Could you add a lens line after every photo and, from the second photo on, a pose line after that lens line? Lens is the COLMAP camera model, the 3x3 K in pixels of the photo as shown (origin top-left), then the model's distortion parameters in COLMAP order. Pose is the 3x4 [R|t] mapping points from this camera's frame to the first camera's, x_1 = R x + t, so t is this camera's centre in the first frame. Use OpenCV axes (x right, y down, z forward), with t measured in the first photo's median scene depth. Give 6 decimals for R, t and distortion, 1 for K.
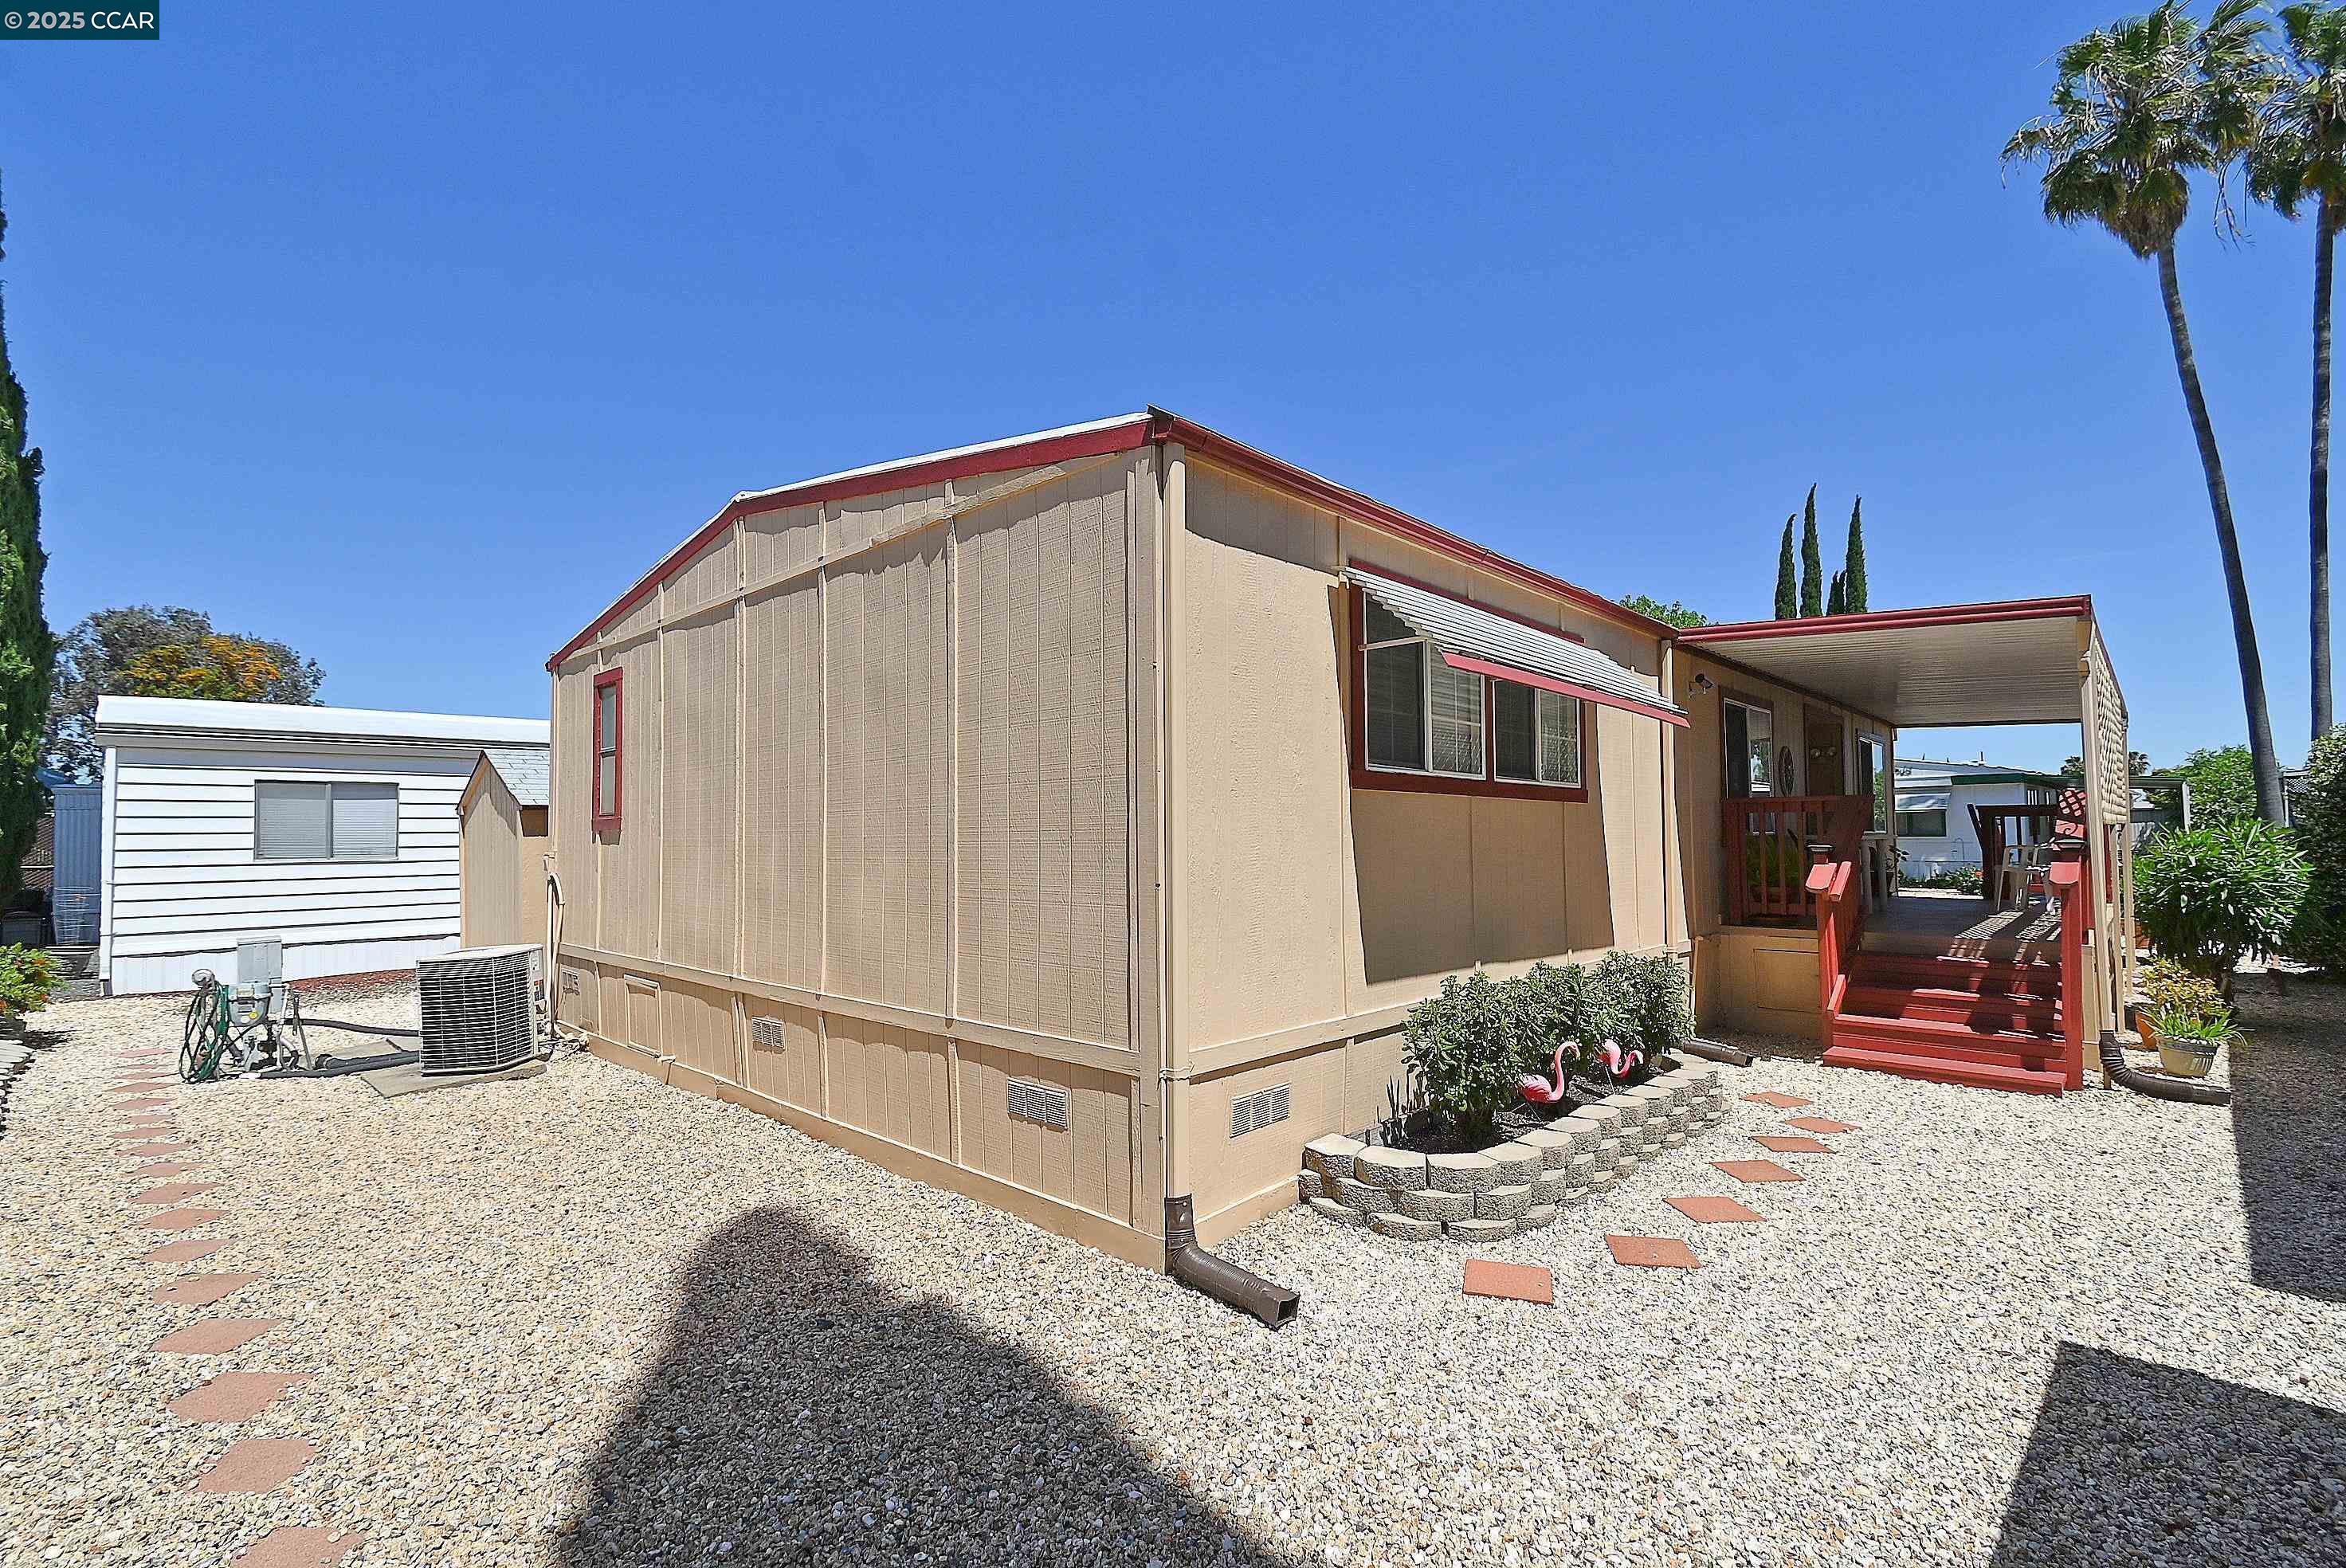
lens RADIAL K [[1059.1, 0, 1171.1], [0, 1059.1, 791.7], [0, 0, 1]] dist [0.010159, -0.003324]
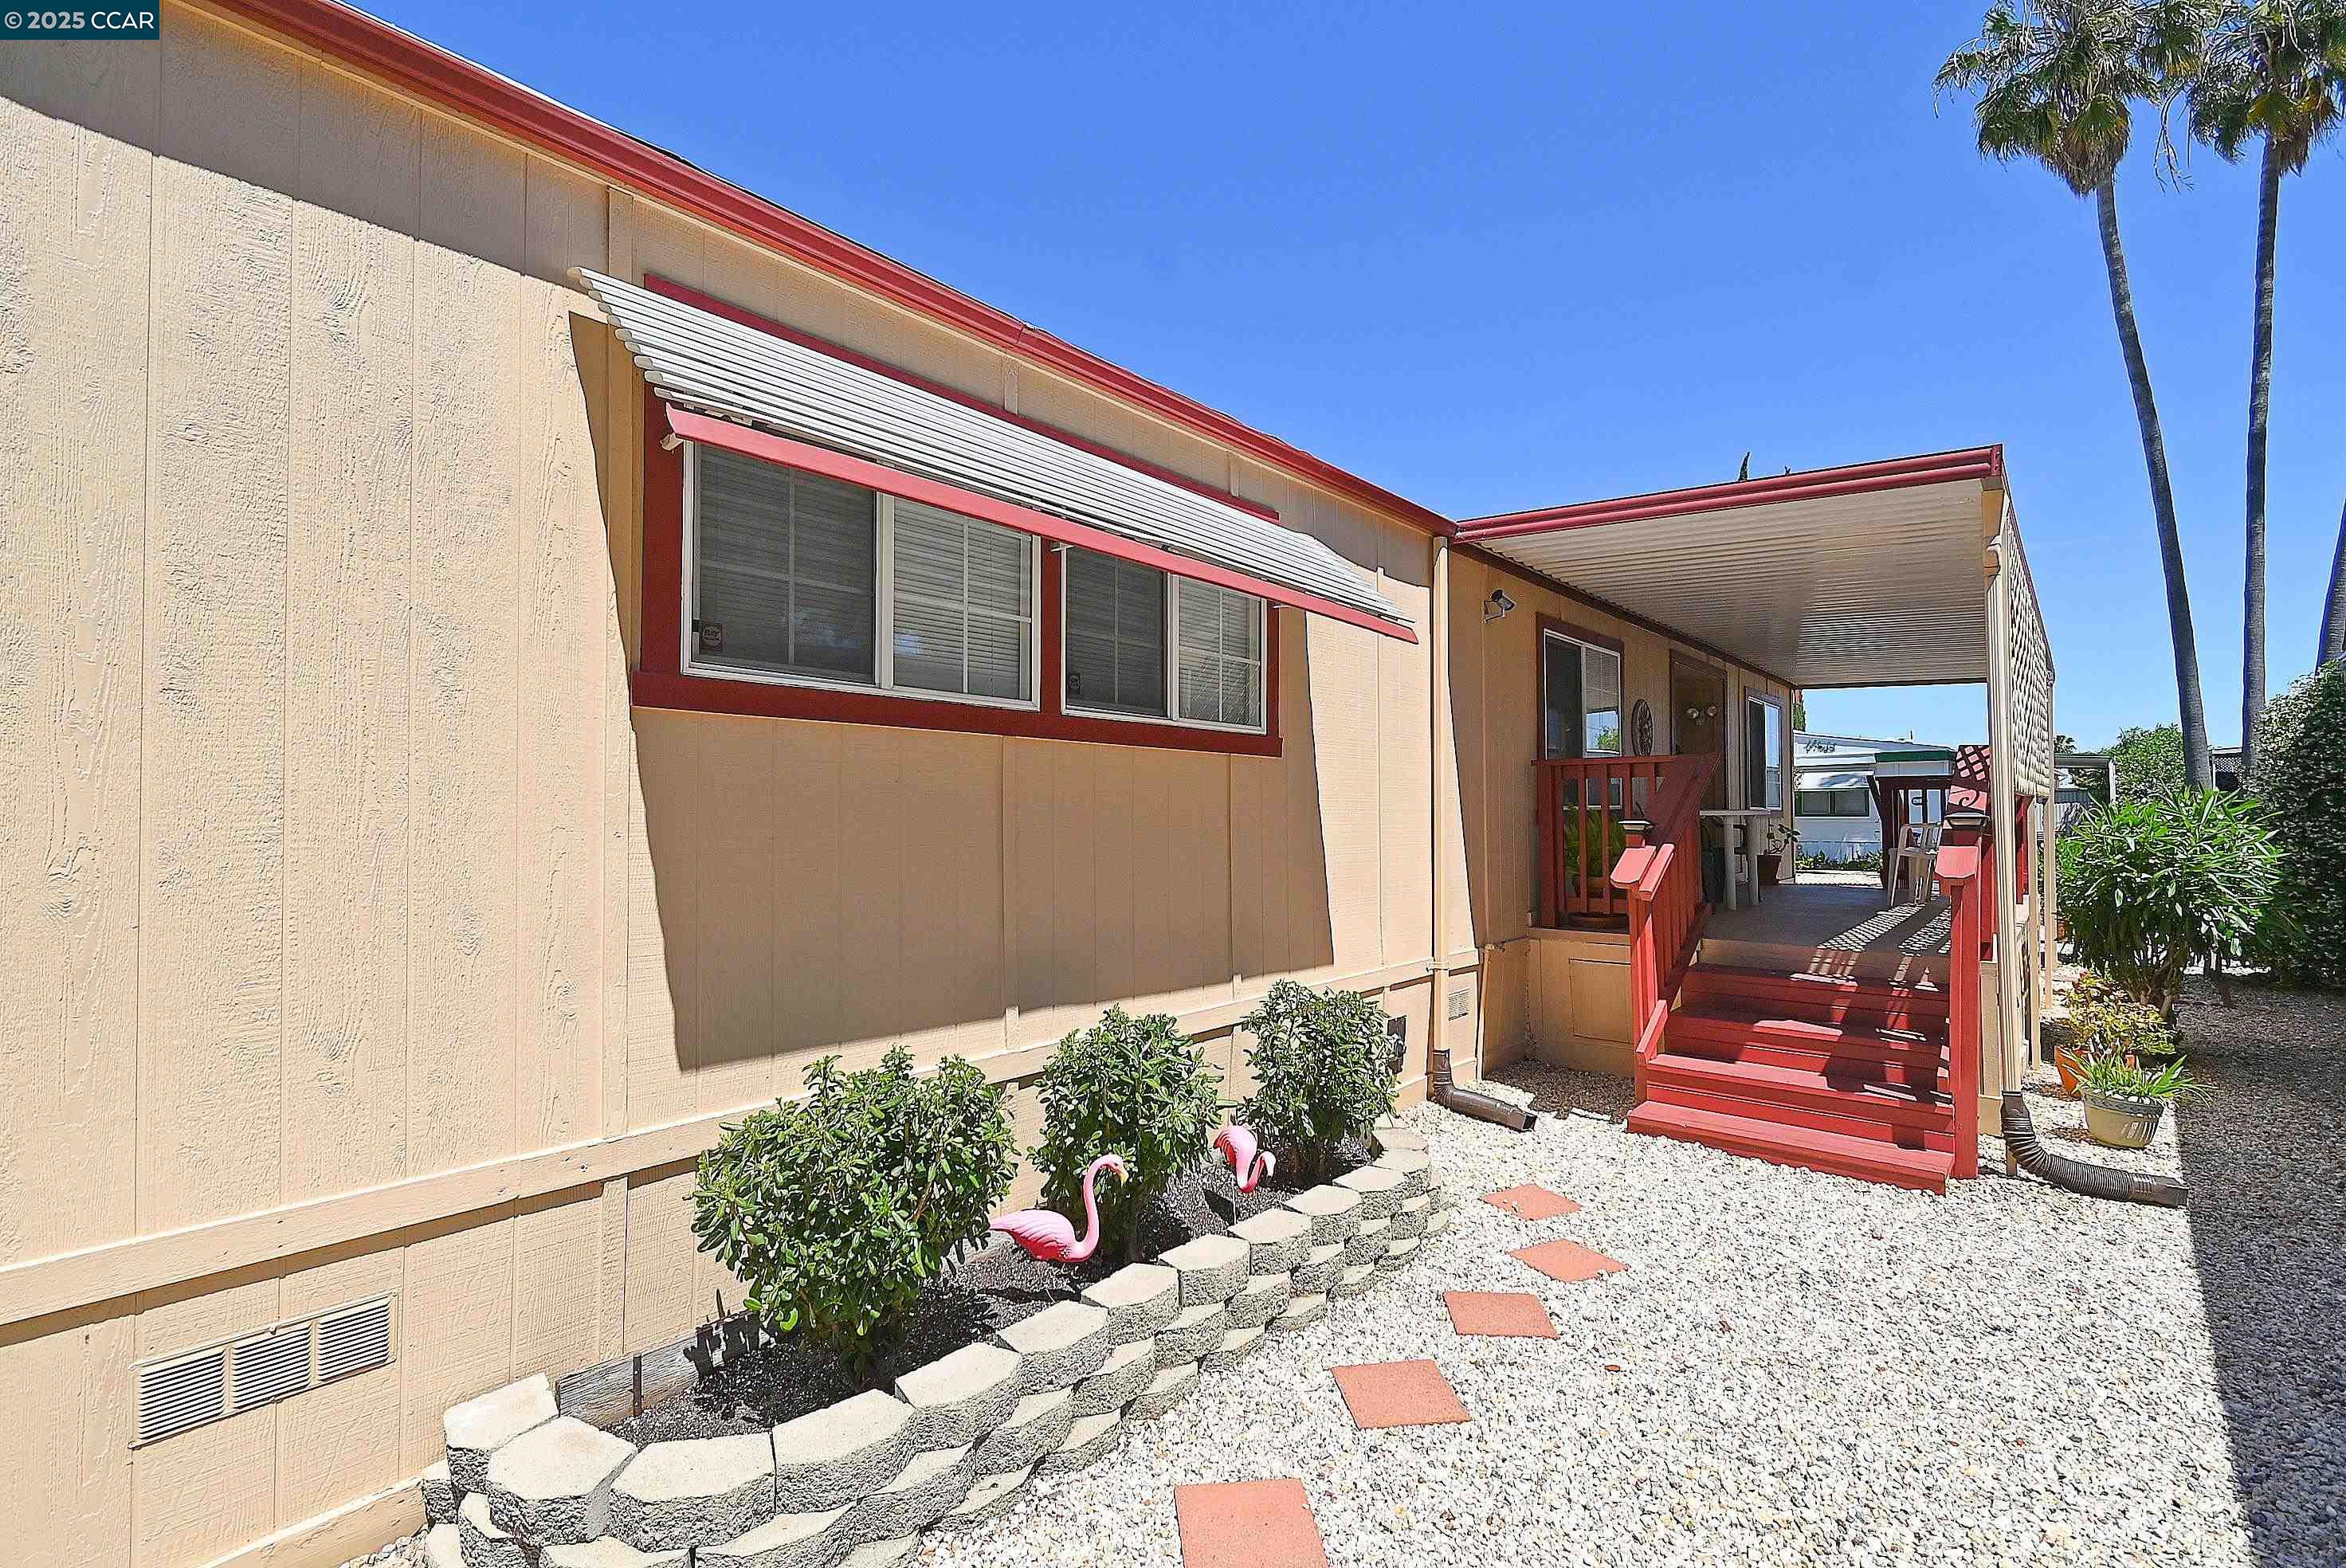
lens RADIAL K [[1059.1, 0, 1171.9], [0, 1059.1, 787.5], [0, 0, 1]] dist [0.010159, -0.003324]
pose [[0.999193, 0.005871, 0.039744, 0.271274], [-0.006538, 0.999839, 0.016691, 0.017715], [-0.039640, -0.016937, 0.999070, 0.298190]]
